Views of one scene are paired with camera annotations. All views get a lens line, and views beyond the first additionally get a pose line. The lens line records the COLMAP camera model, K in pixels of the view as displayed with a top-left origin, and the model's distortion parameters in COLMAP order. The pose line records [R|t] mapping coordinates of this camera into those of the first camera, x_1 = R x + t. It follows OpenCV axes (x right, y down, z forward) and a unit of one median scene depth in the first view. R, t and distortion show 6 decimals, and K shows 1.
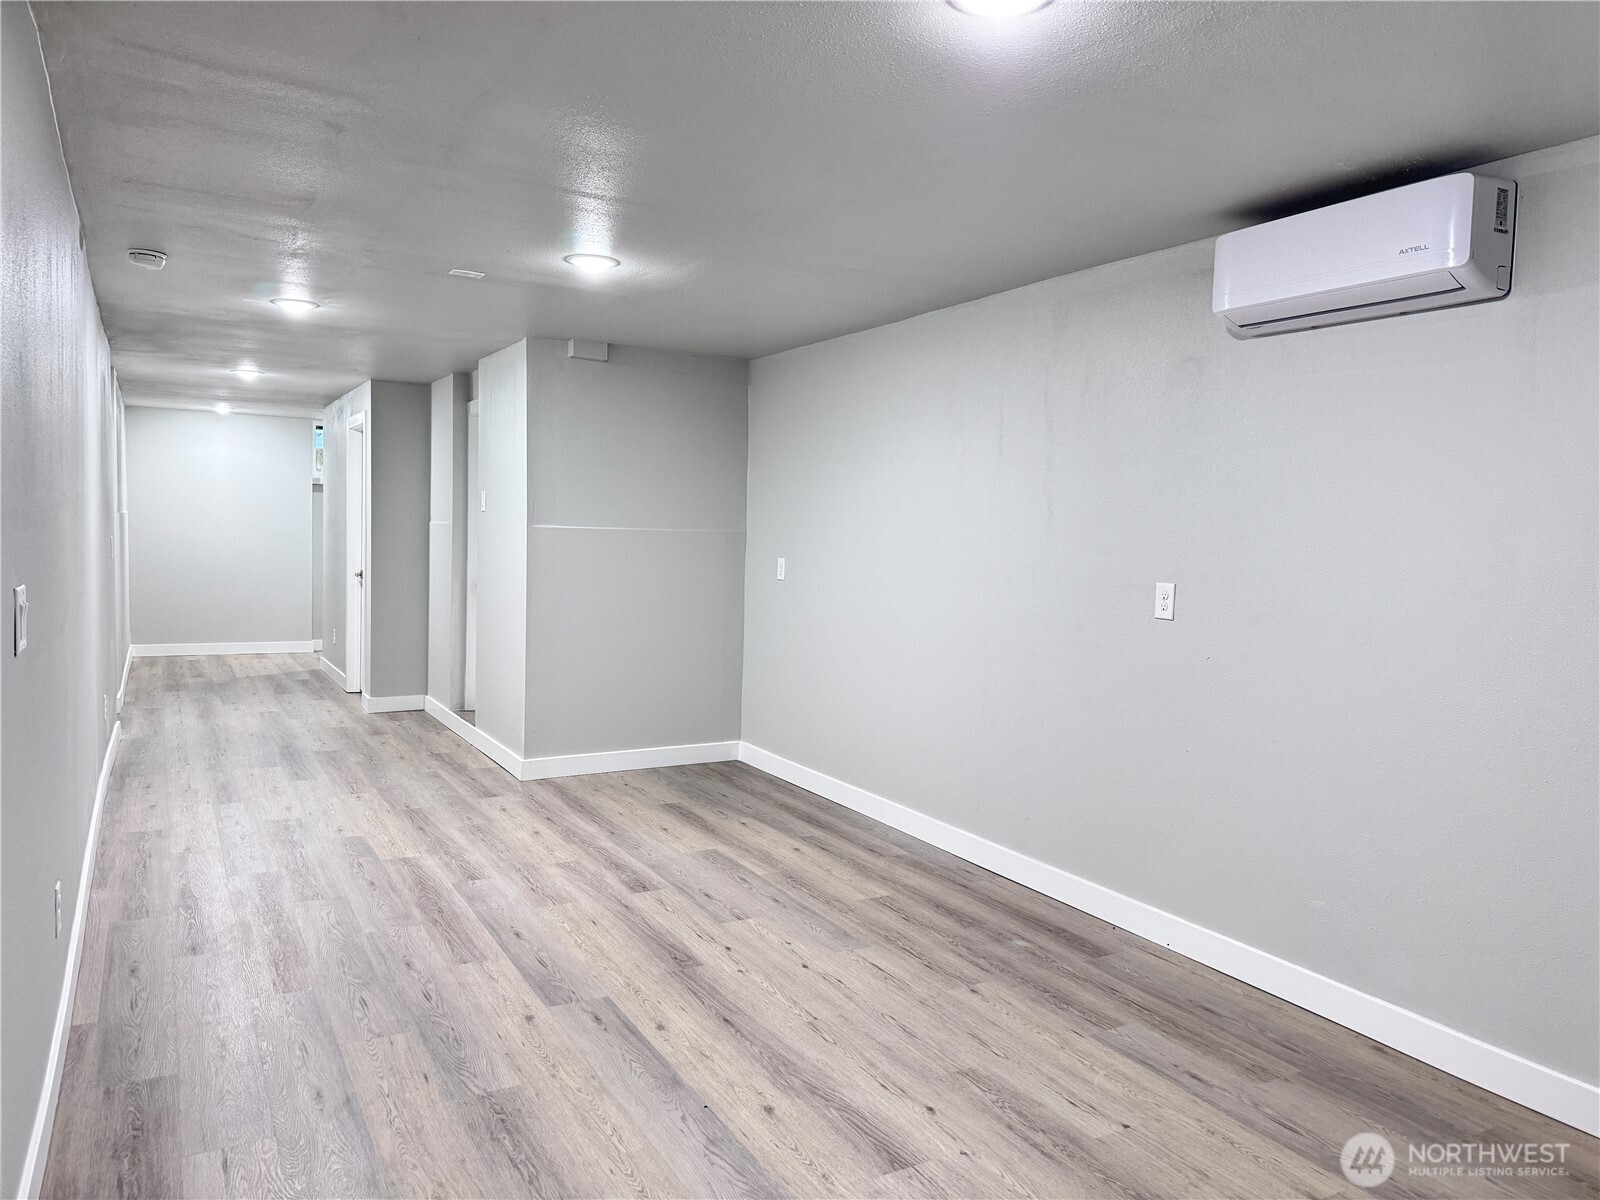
lens RADIAL K [[1108.2, 0, 800.0], [0, 1108.2, 600.0], [0, 0, 1]] dist [0.049335, -0.141977]
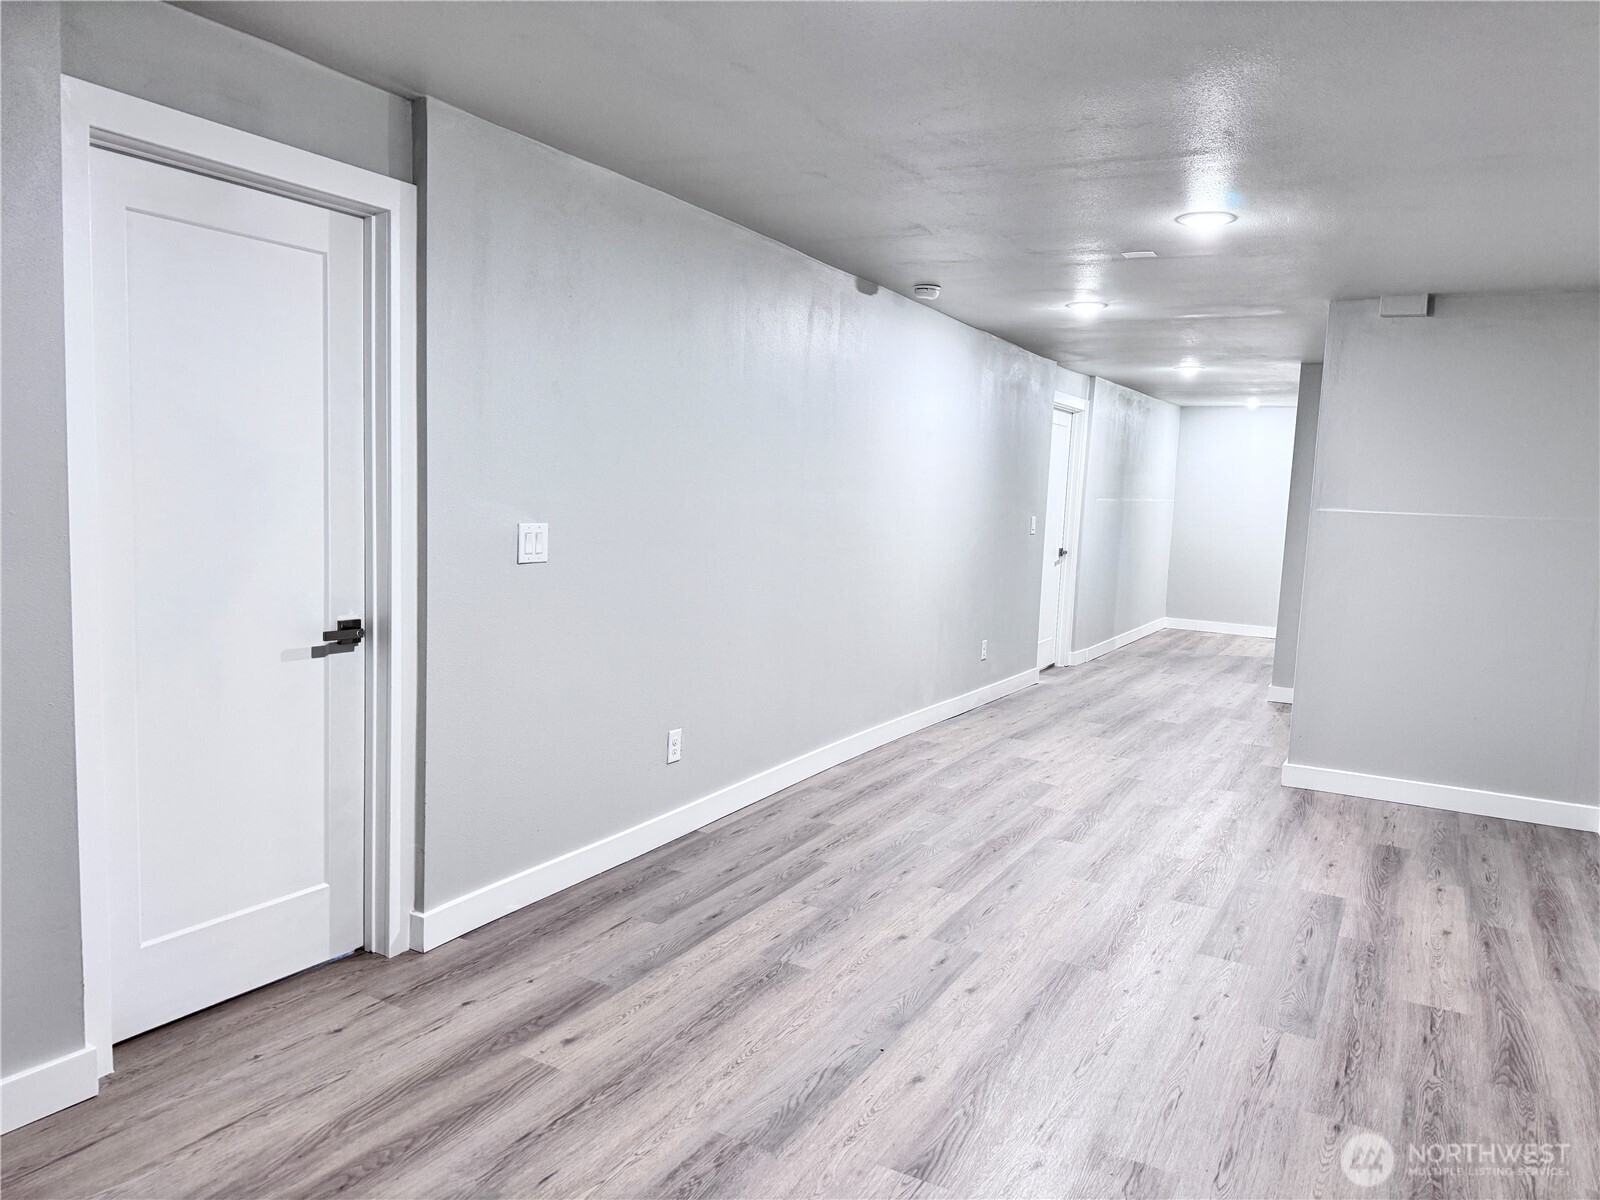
lens RADIAL K [[1108.2, 0, 800.0], [0, 1108.2, 600.0], [0, 0, 1]] dist [0.049335, -0.141977]
pose [[0.512769, 0.089842, -0.853813, 0.454369], [-0.091357, 0.994573, 0.049788, -0.000630], [0.853652, 0.052472, 0.518194, 0.243878]]
